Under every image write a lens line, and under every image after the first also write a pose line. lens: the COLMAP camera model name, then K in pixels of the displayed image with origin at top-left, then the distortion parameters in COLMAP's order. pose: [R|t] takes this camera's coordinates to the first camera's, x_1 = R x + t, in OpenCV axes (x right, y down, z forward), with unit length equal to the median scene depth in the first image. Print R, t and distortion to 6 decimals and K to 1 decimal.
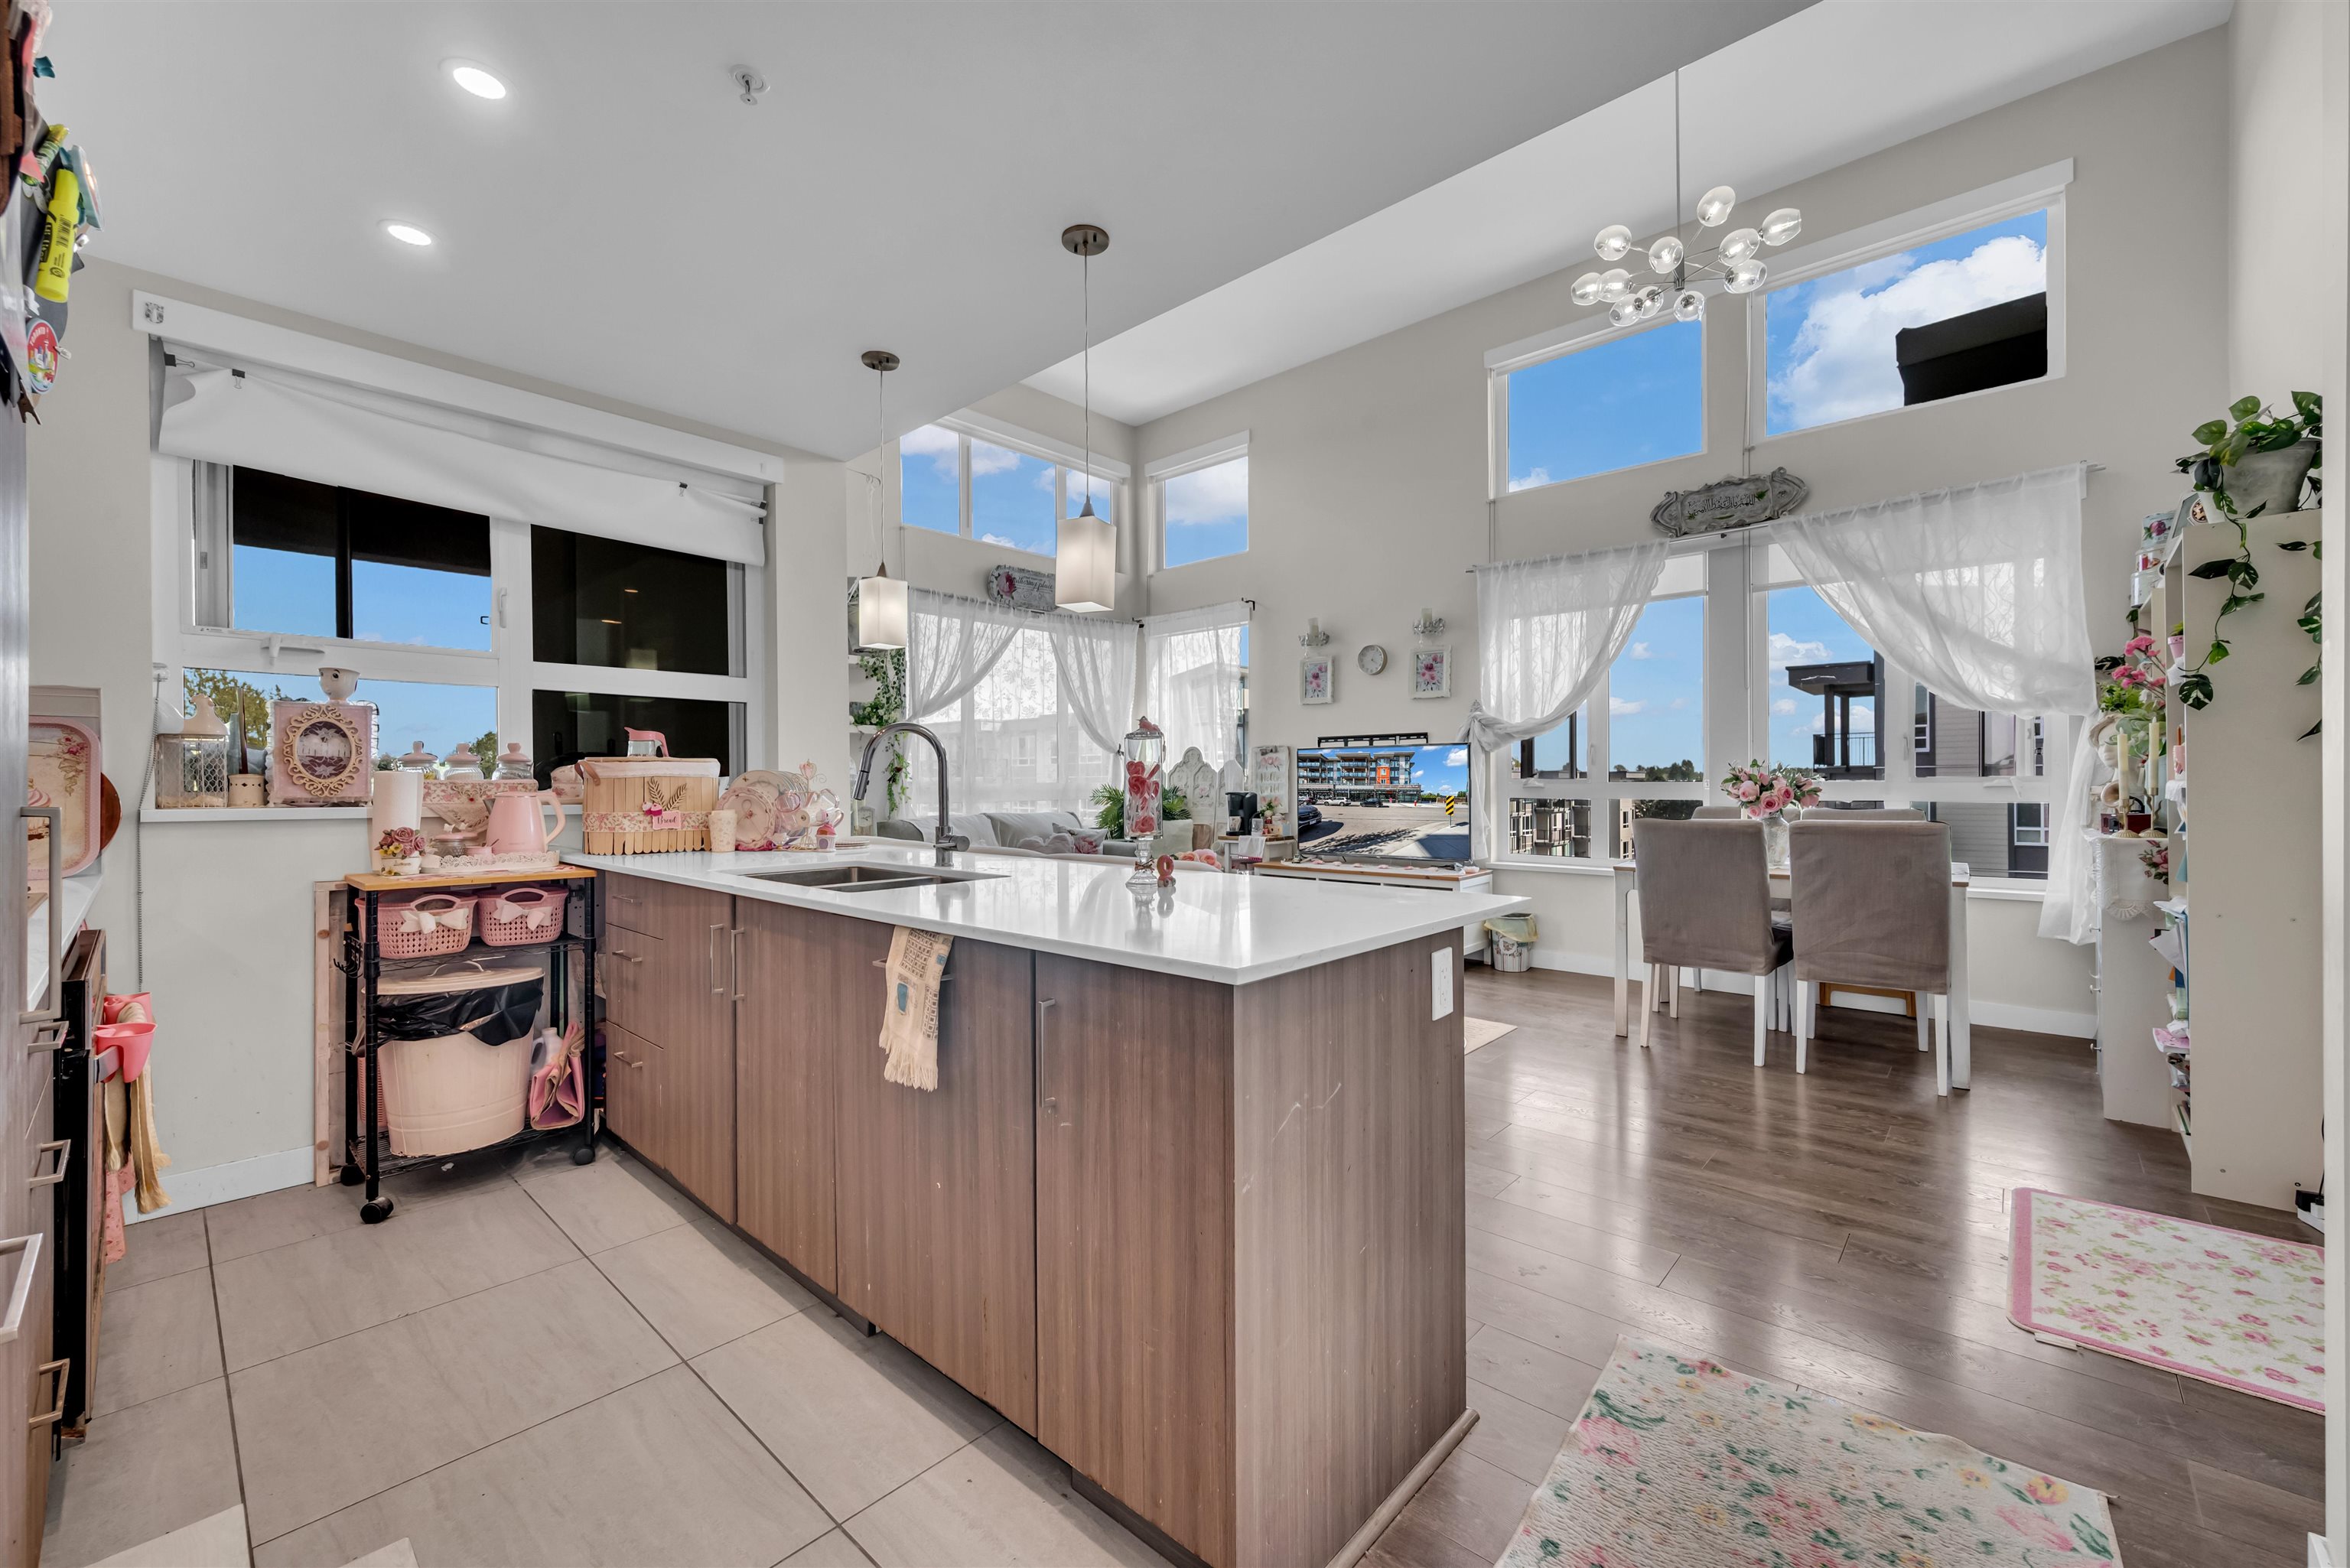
lens RADIAL K [[929.2, 0, 1175.0], [0, 929.2, 784.0], [0, 0, 1]] dist [0.000274, -0.000033]
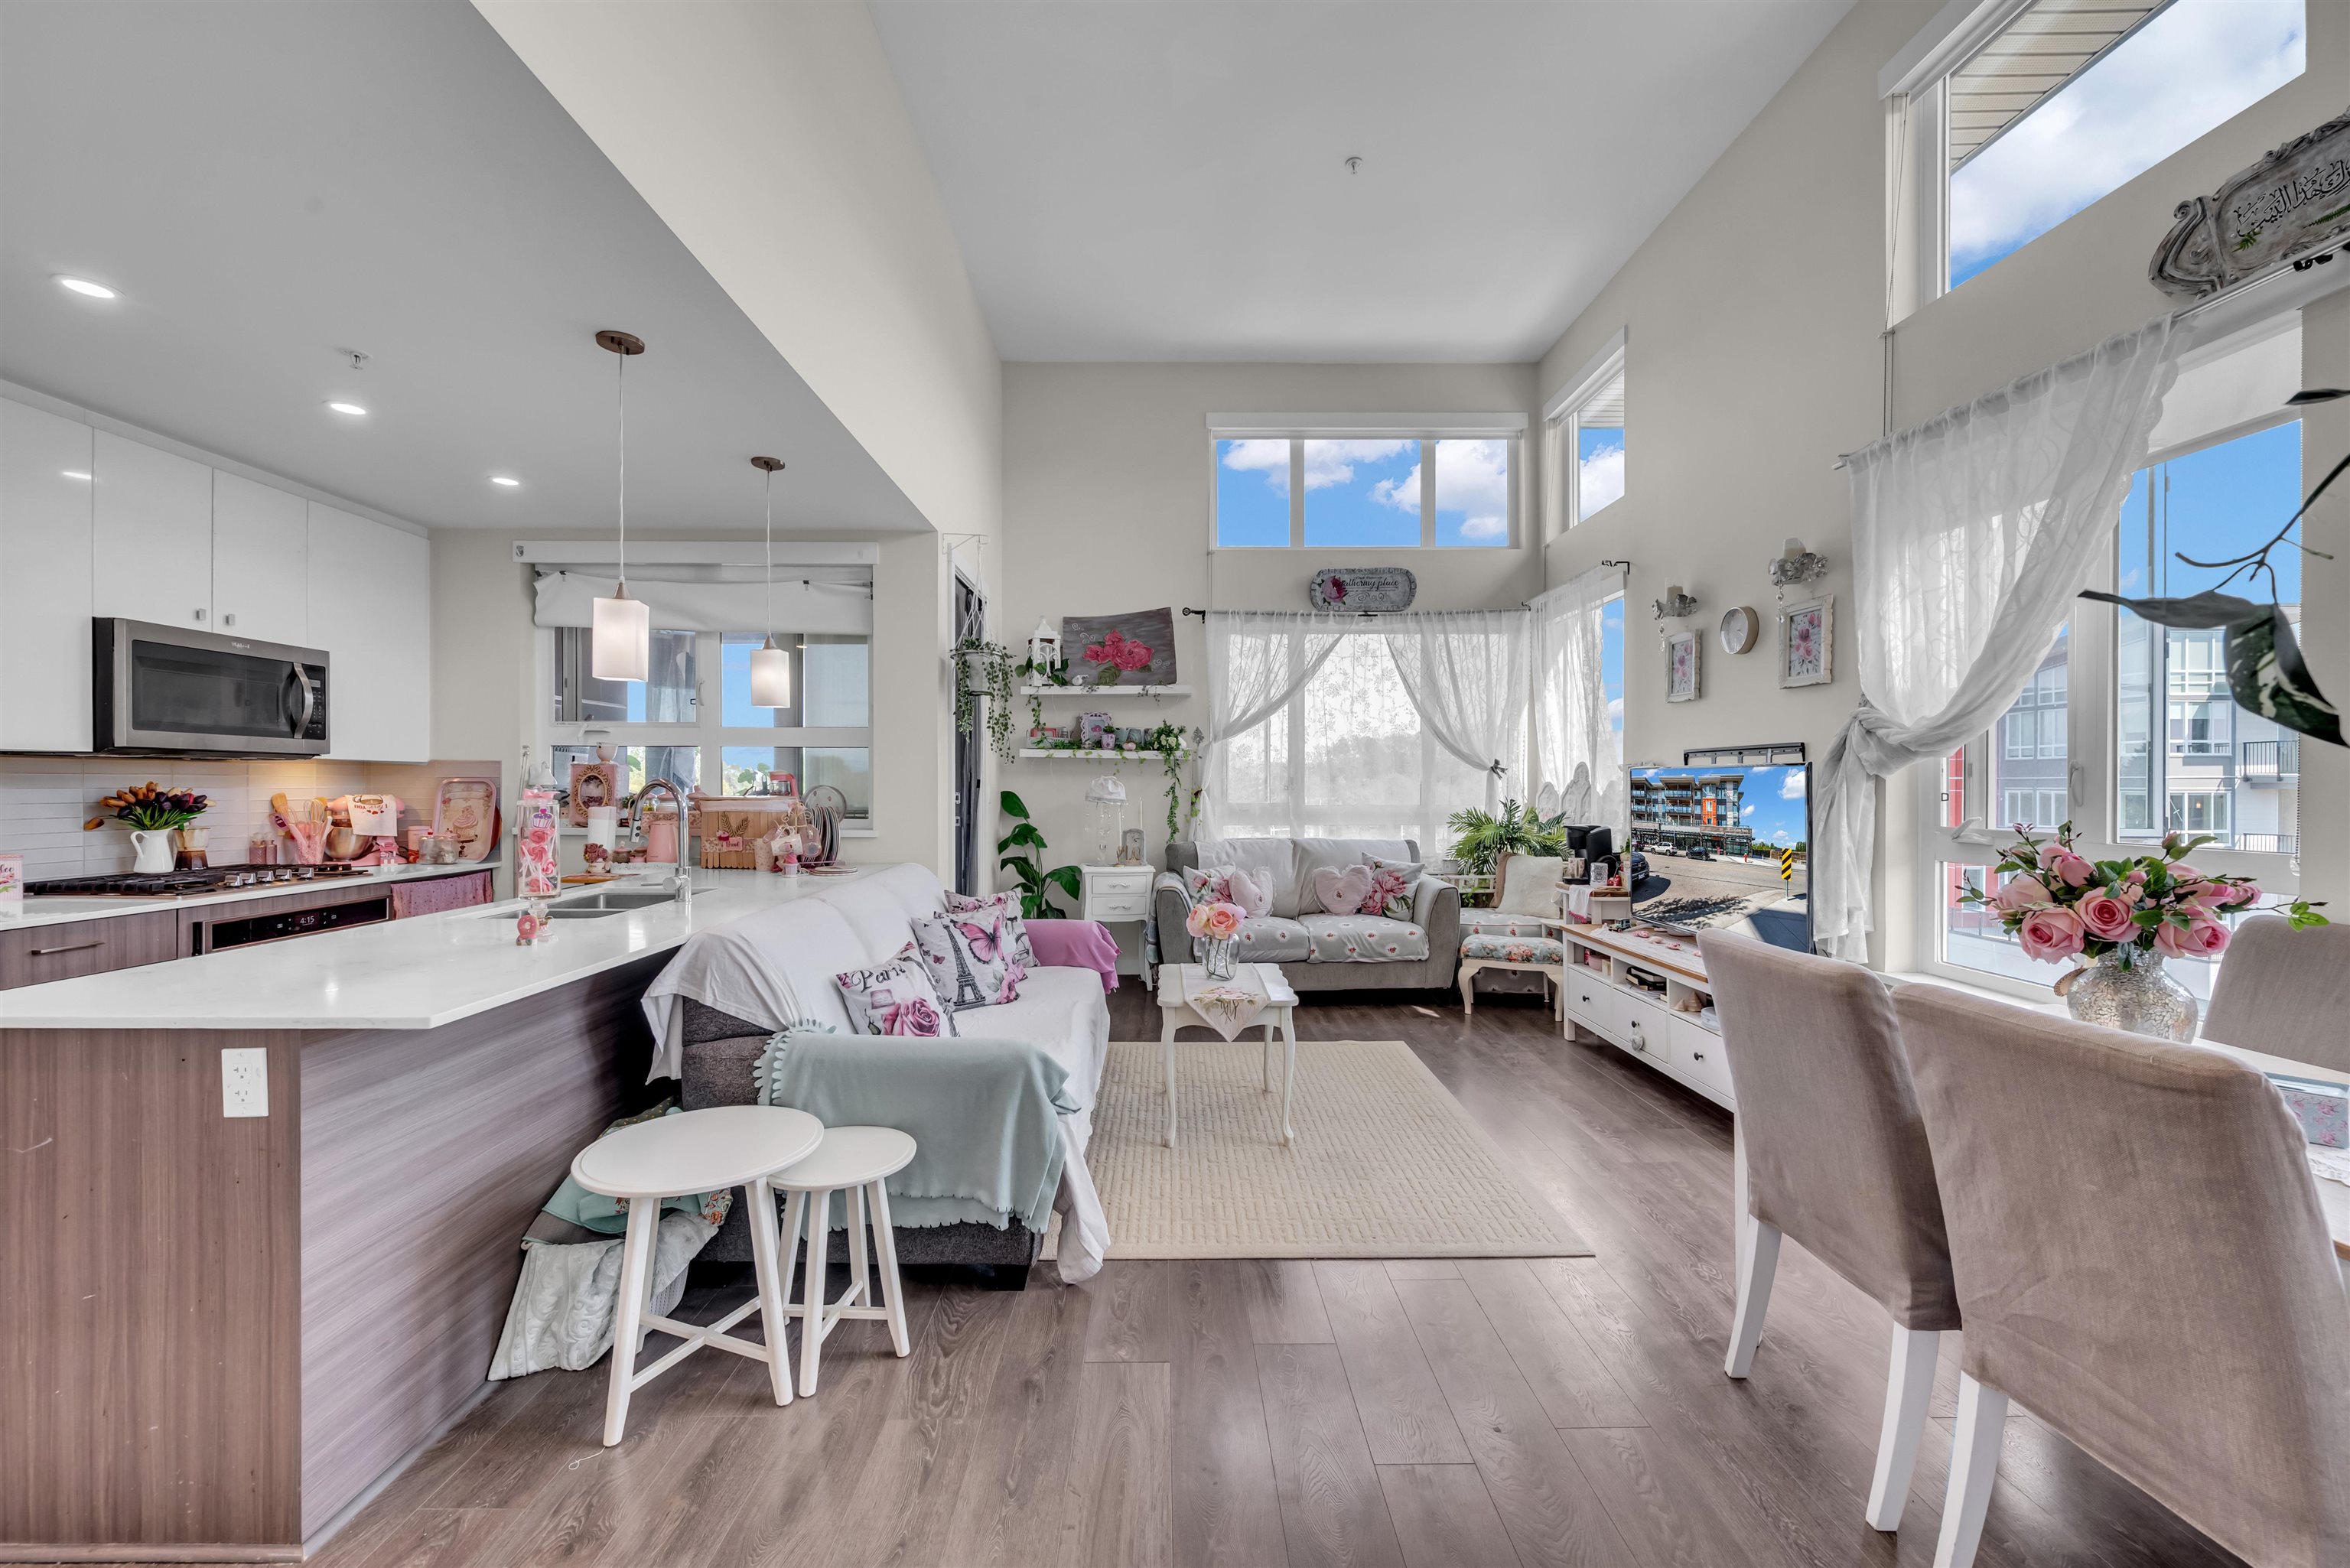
lens RADIAL K [[942.1, 0, 1161.8], [0, 942.1, 785.5], [0, 0, 1]] dist [0.000436, 0.000207]
pose [[0.678207, 0.007788, -0.734830, 0.878340], [-0.005457, 0.999970, 0.005562, -0.056960], [0.734851, 0.000238, 0.678229, 0.545777]]
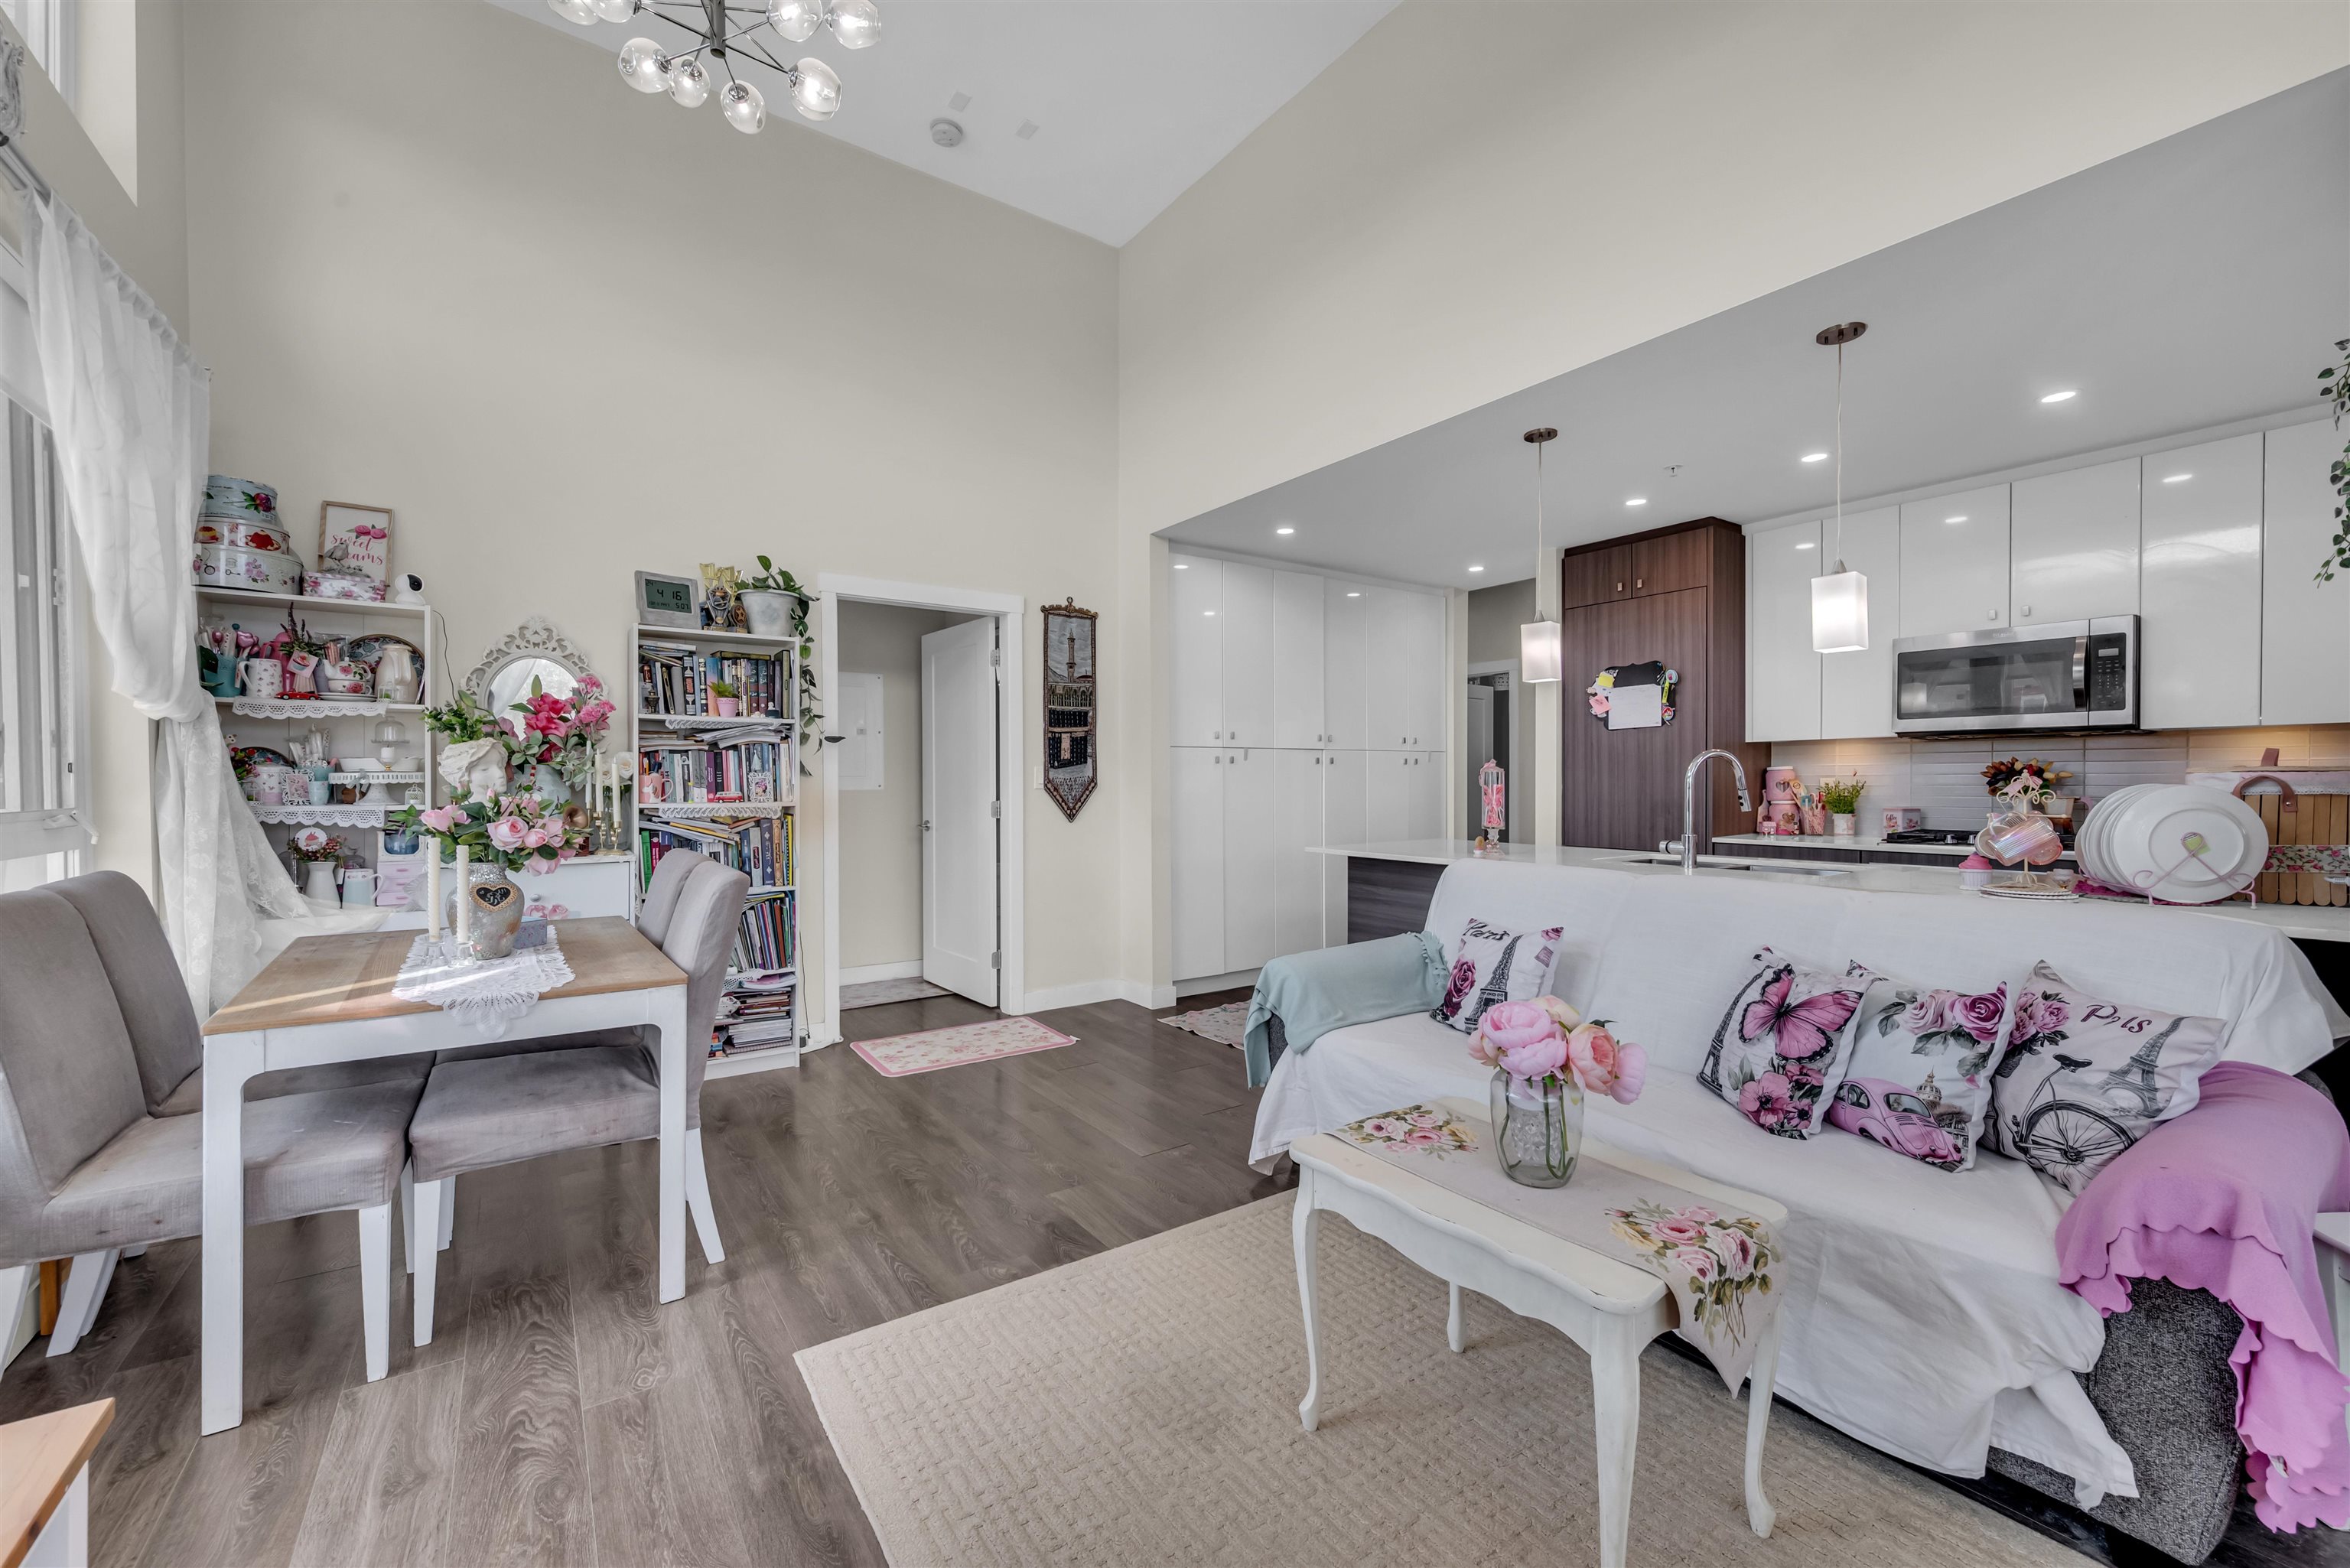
lens RADIAL K [[928.2, 0, 1180.1], [0, 928.2, 777.9], [0, 0, 1]] dist [-0.000457, -0.000237]
pose [[-0.975931, 0.008352, 0.217921, 0.108698], [0.009122, 0.999955, 0.002530, -0.034313], [-0.217890, 0.004457, -0.975963, 1.971777]]
